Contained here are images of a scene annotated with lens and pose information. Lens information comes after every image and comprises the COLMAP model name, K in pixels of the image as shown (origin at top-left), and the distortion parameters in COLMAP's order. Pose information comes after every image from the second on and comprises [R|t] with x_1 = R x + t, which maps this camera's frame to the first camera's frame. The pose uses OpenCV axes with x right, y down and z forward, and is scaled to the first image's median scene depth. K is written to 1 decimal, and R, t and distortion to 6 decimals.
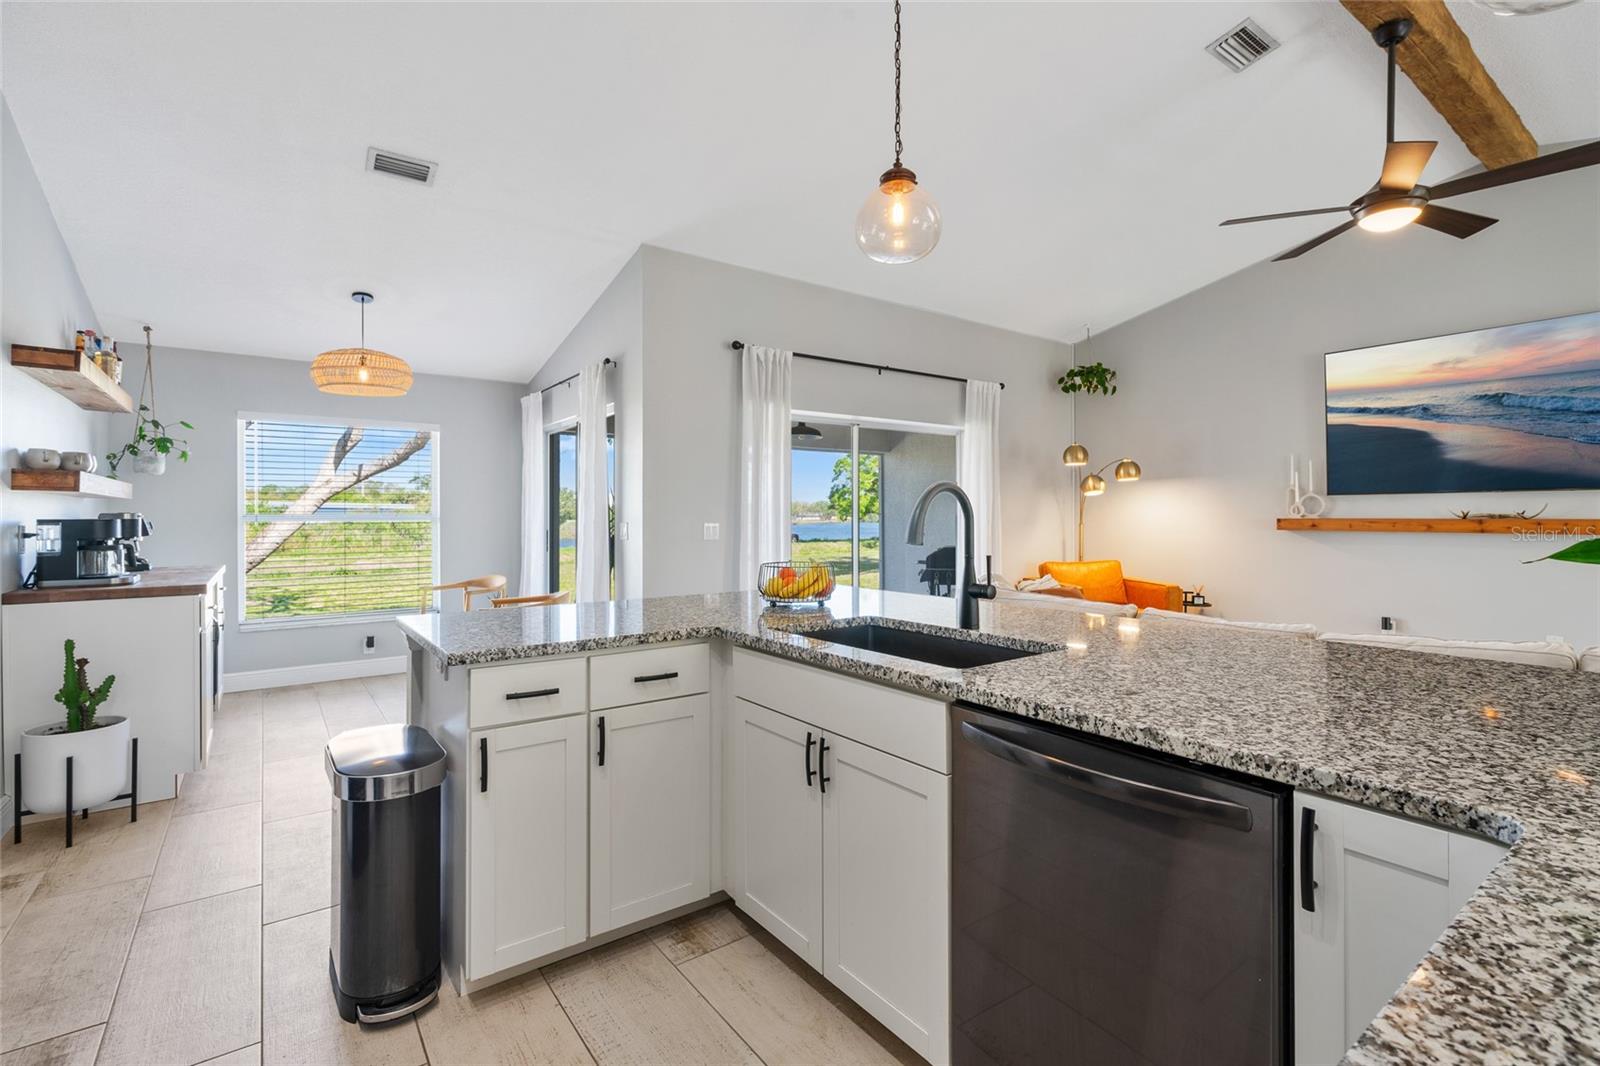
lens RADIAL K [[736.1, 0, 802.0], [0, 736.1, 510.8], [0, 0, 1]] dist [-0.001634, 0.000205]
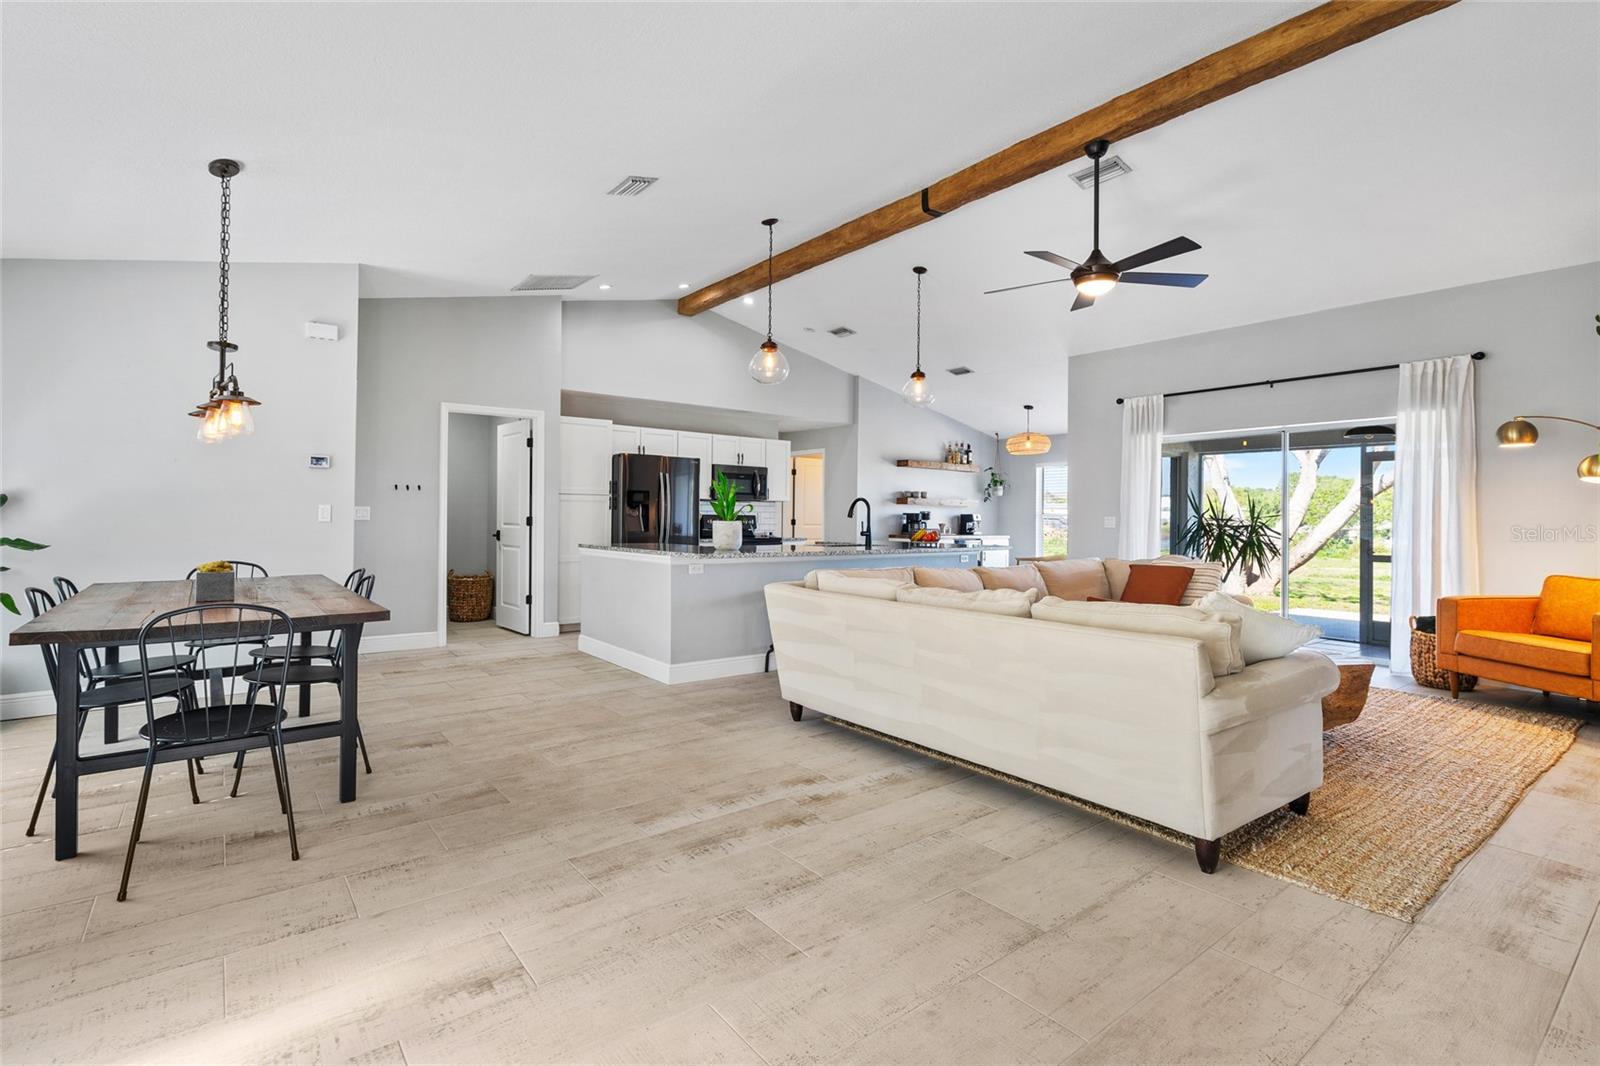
lens RADIAL K [[736.1, 0, 802.0], [0, 736.1, 510.8], [0, 0, 1]] dist [-0.001634, 0.000205]
pose [[0.035345, -0.006422, -0.999355, 1.324424], [-0.003513, 0.999972, -0.006550, 0.015040], [0.999369, 0.003743, 0.035322, 0.263282]]
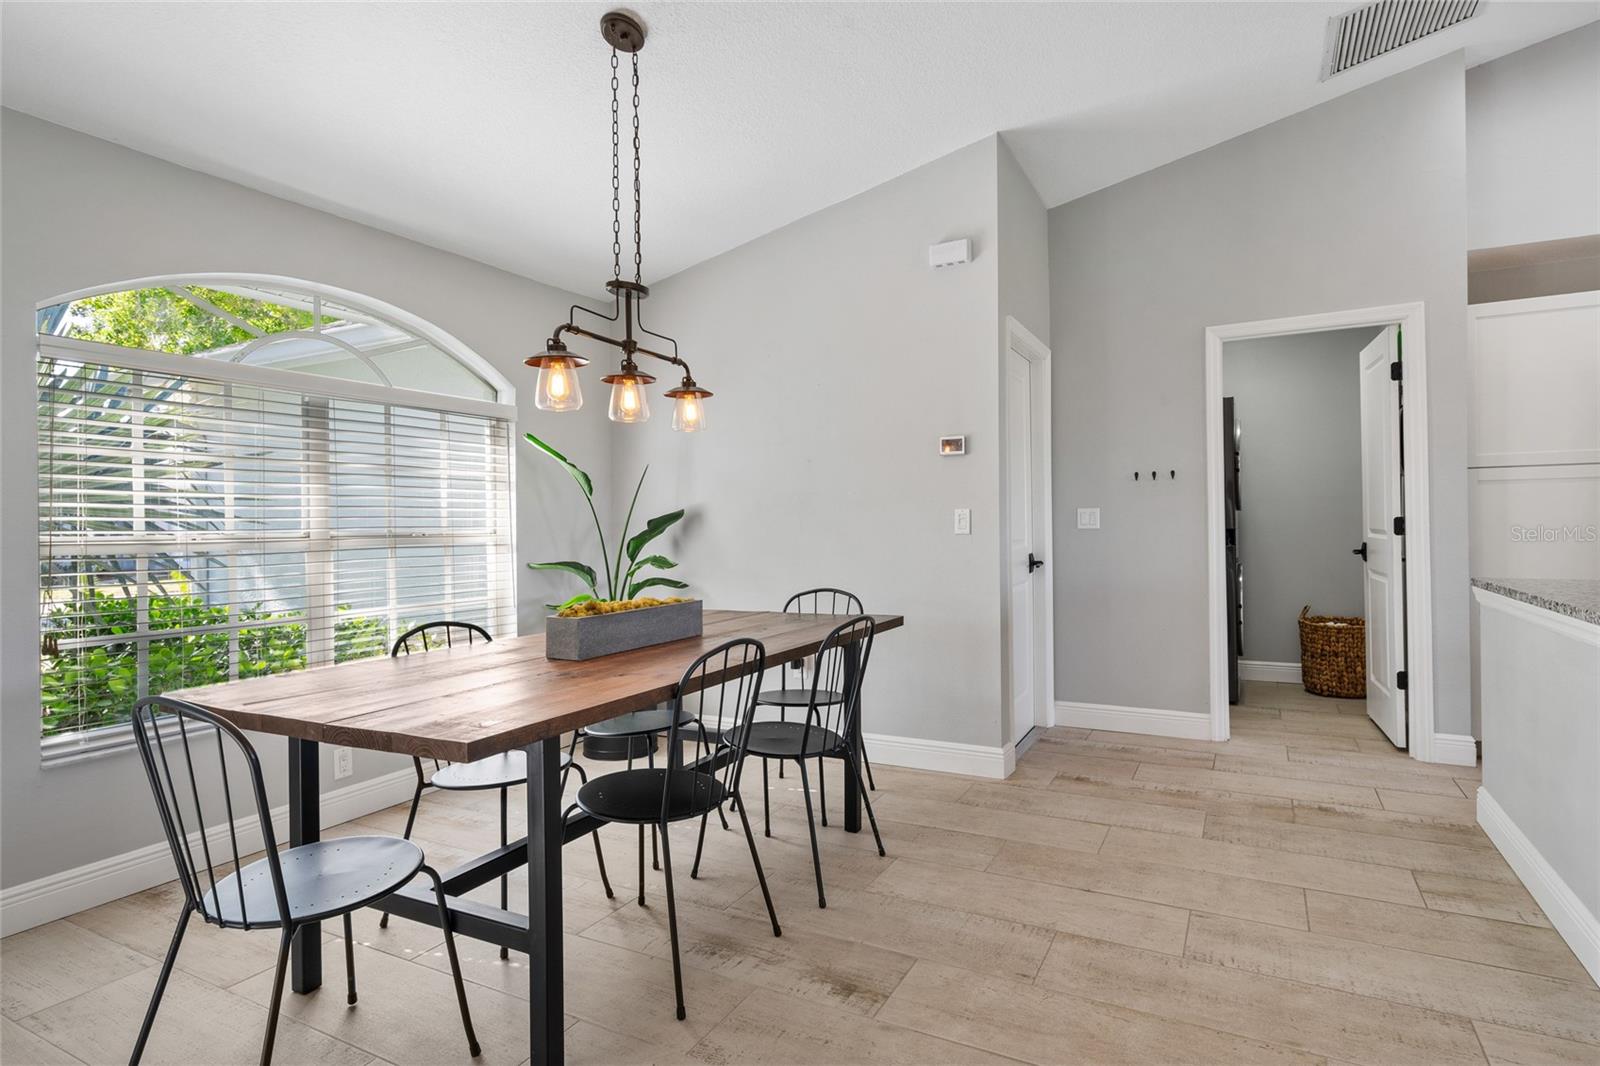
lens RADIAL K [[848.8, 0, 802.7], [0, 848.8, 517.6], [0, 0, 1]] dist [0.000366, 0.000182]
pose [[-0.904986, 0.015970, -0.425141, 0.798475], [0.021258, 0.999744, -0.007696, 0.013366], [0.424910, -0.016002, -0.905094, 0.291426]]
